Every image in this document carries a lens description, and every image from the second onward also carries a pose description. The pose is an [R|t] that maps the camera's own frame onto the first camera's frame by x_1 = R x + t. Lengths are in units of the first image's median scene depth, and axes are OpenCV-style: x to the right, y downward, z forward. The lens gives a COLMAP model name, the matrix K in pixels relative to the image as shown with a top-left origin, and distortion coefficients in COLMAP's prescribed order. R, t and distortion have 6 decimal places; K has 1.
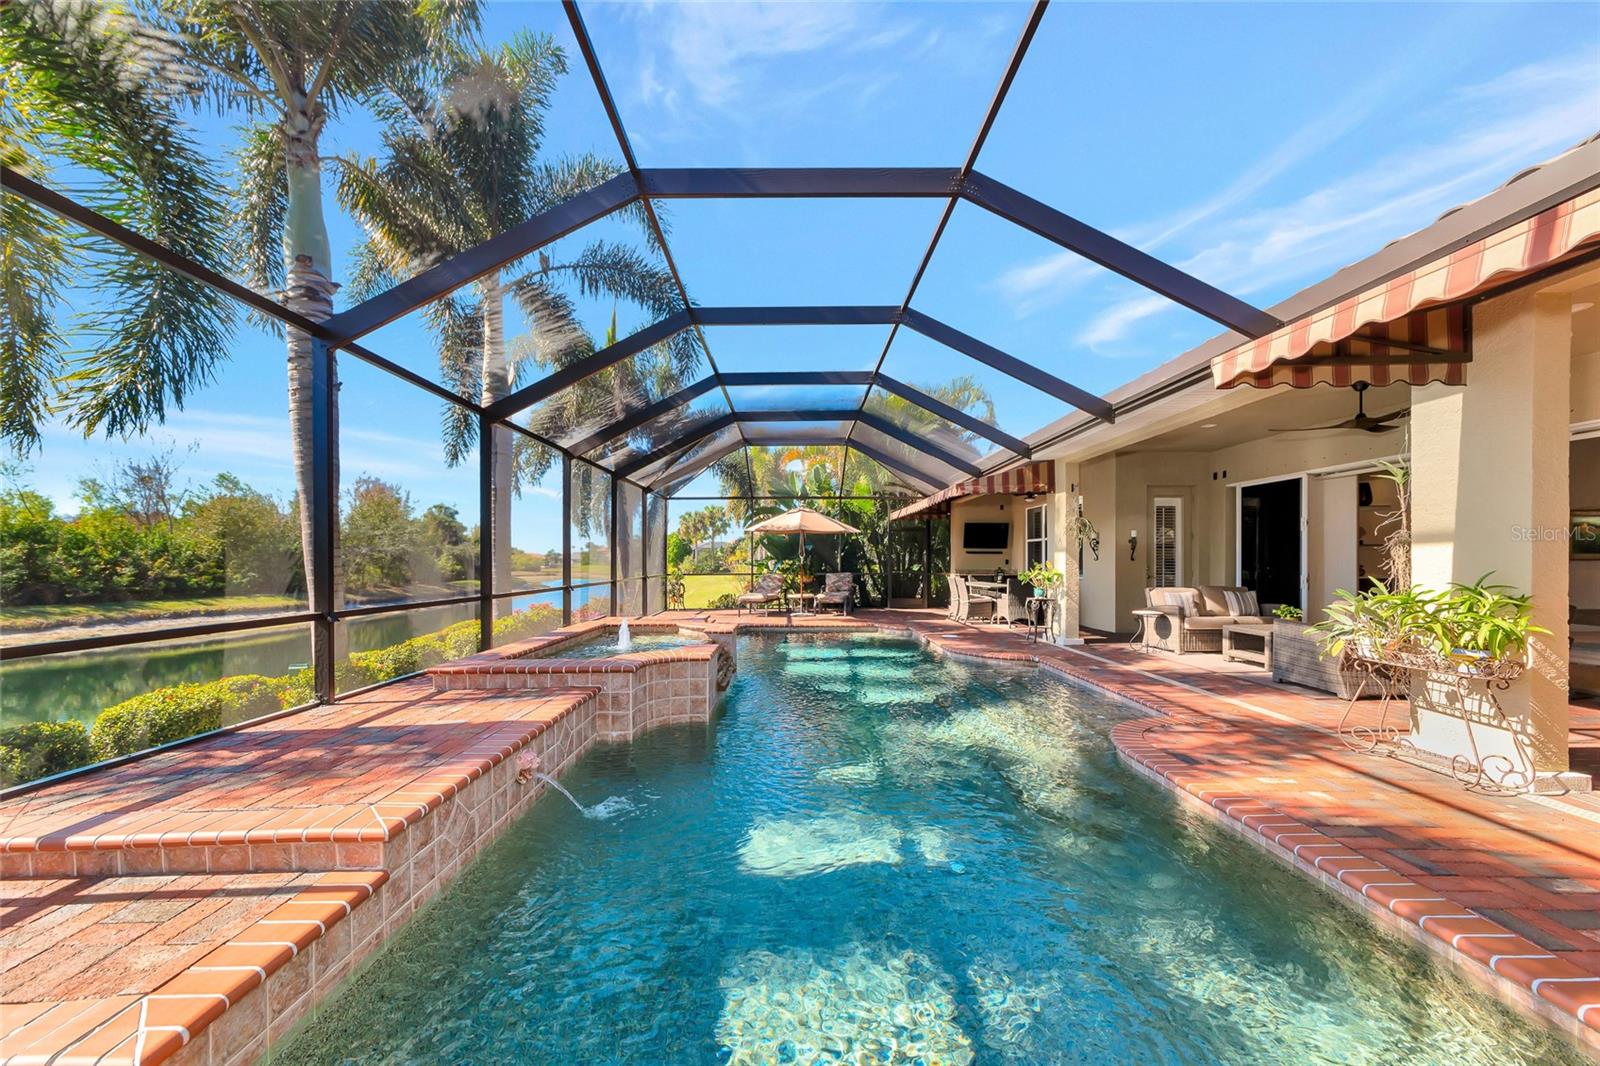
lens RADIAL K [[573.1, 0, 798.5], [0, 573.1, 558.7], [0, 0, 1]] dist [0.000210, 0.000009]
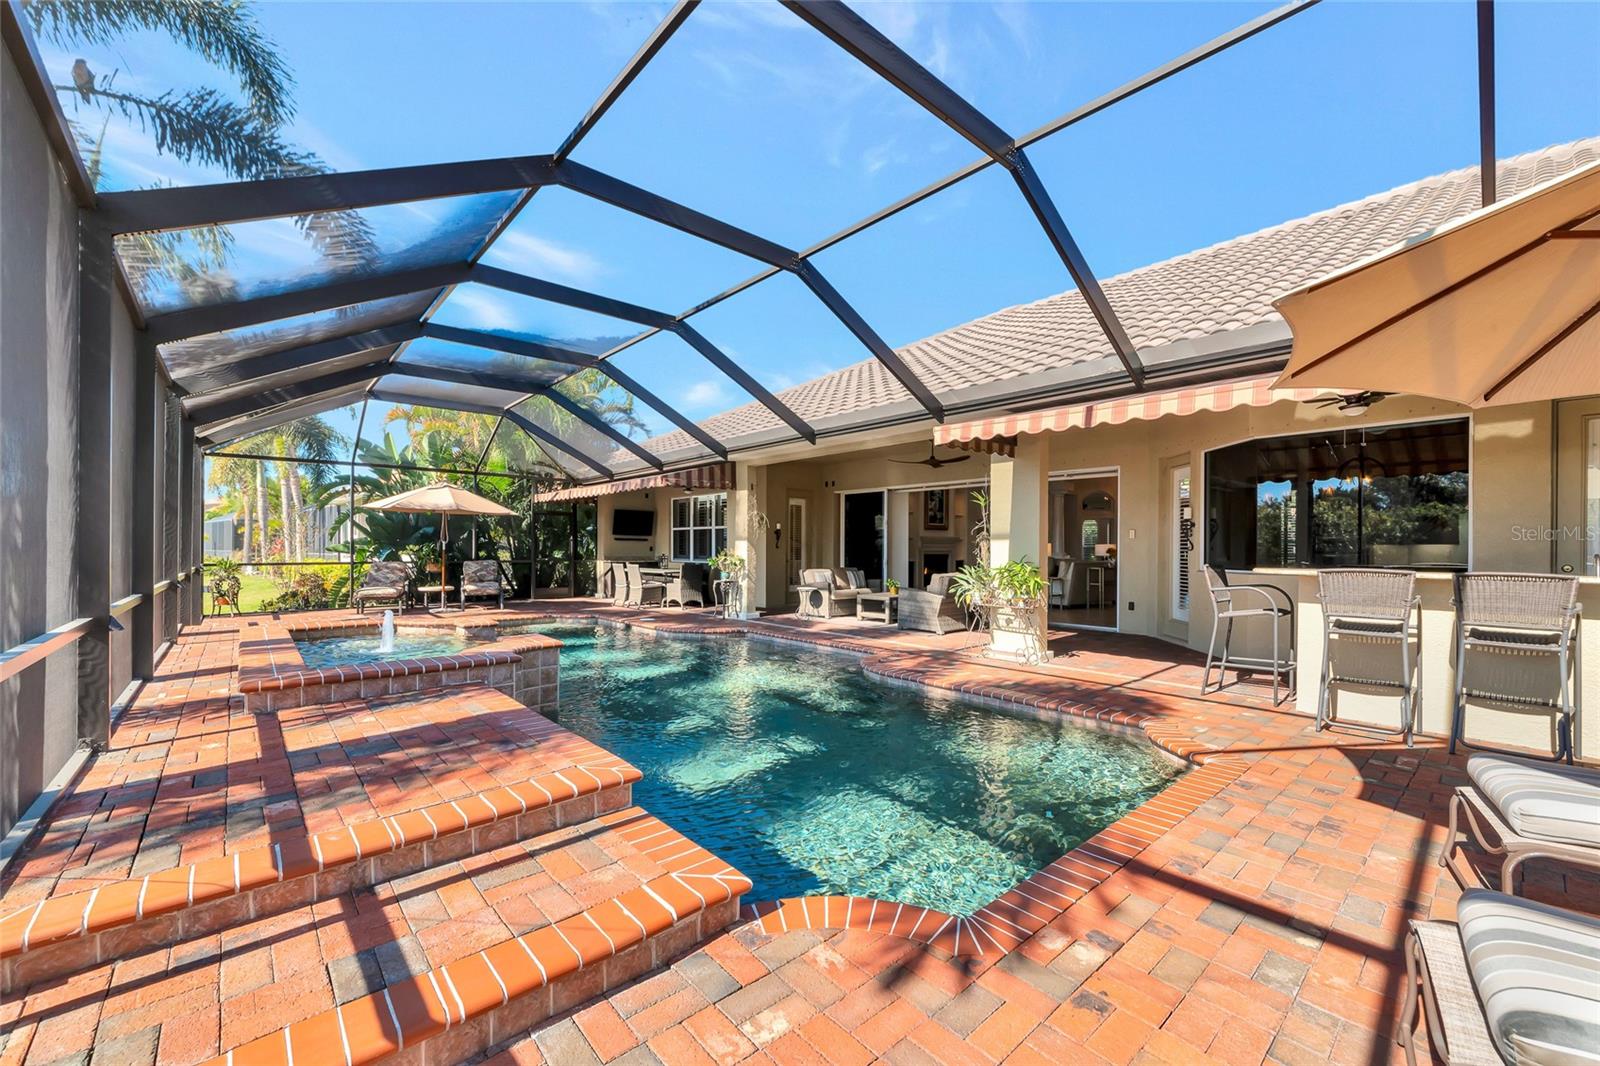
lens RADIAL K [[636.2, 0, 783.3], [0, 636.2, 544.5], [0, 0, 1]] dist [-0.010433, -0.000184]
pose [[0.760717, 0.009498, 0.649014, -0.413657], [-0.009033, 0.999951, -0.004046, 0.001391], [-0.649021, -0.002784, 0.760765, -0.060152]]
